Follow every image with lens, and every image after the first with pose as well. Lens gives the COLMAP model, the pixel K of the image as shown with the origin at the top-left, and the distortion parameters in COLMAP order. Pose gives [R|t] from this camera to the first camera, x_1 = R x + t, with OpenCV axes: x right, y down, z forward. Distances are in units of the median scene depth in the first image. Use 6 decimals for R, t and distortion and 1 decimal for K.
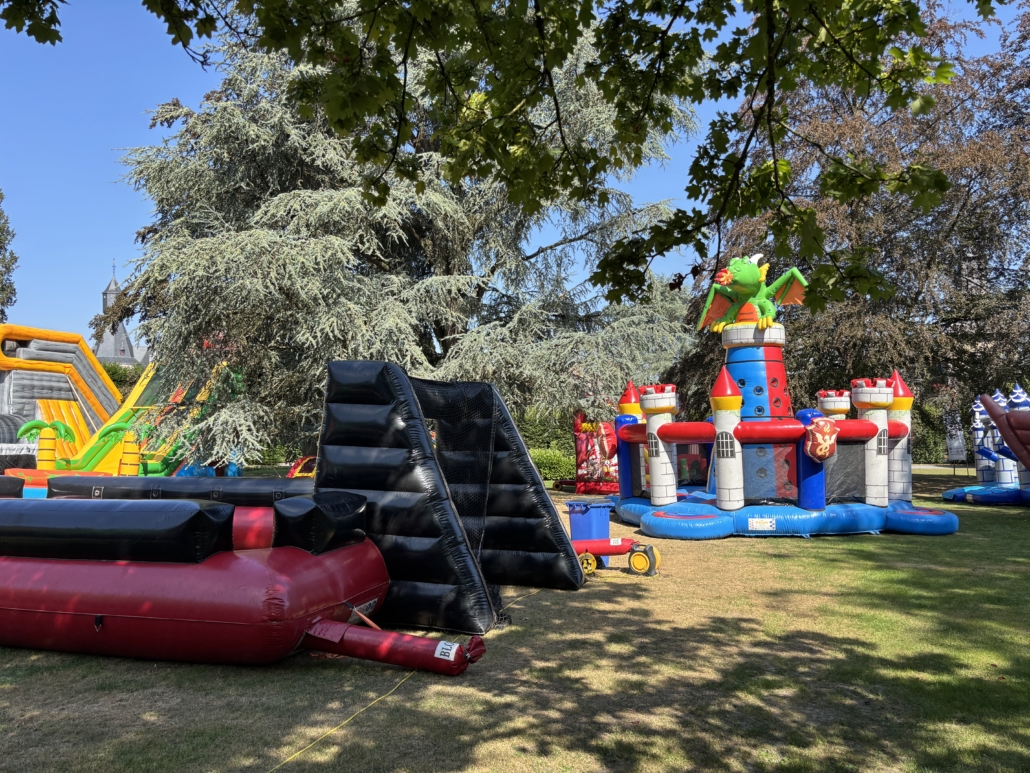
lens RADIAL K [[767.9, 0, 514.8], [0, 767.9, 388.3], [0, 0, 1]] dist [0.014382, 0.012704]
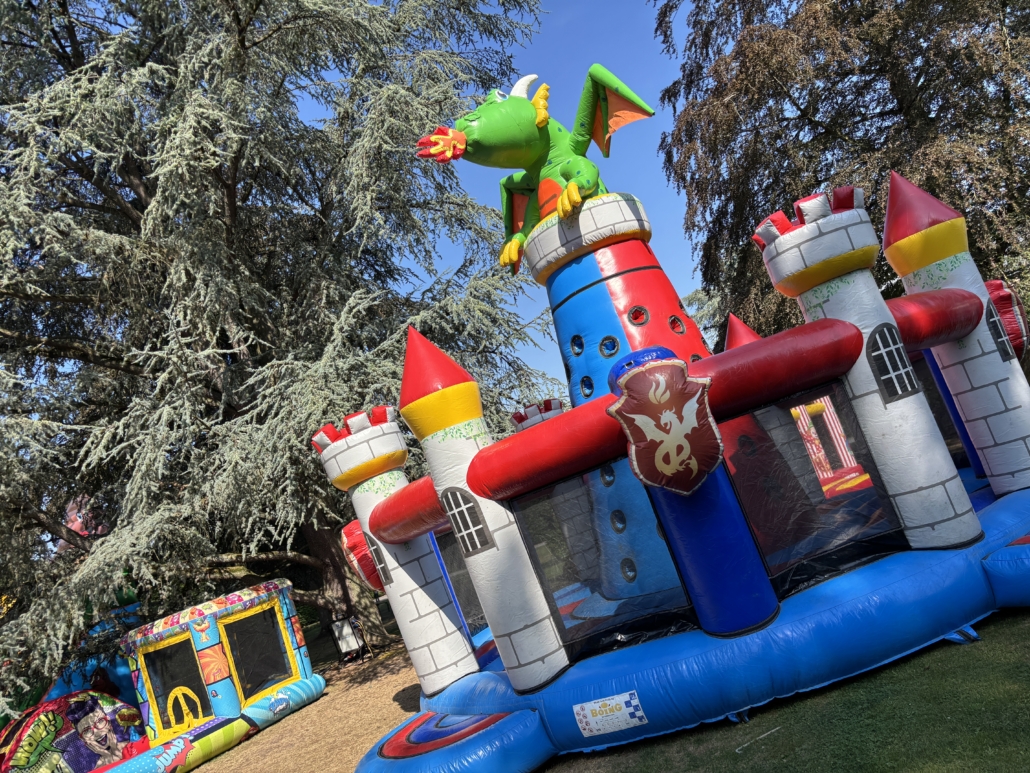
lens RADIAL K [[767.9, 0, 516.5], [0, 767.9, 385.5], [0, 0, 1]] dist [0.014382, 0.012704]
pose [[0.913238, -0.356292, -0.197618, 0.392605], [0.341063, 0.933866, -0.107568, 0.060676], [0.222874, 0.030835, 0.974359, 0.632298]]
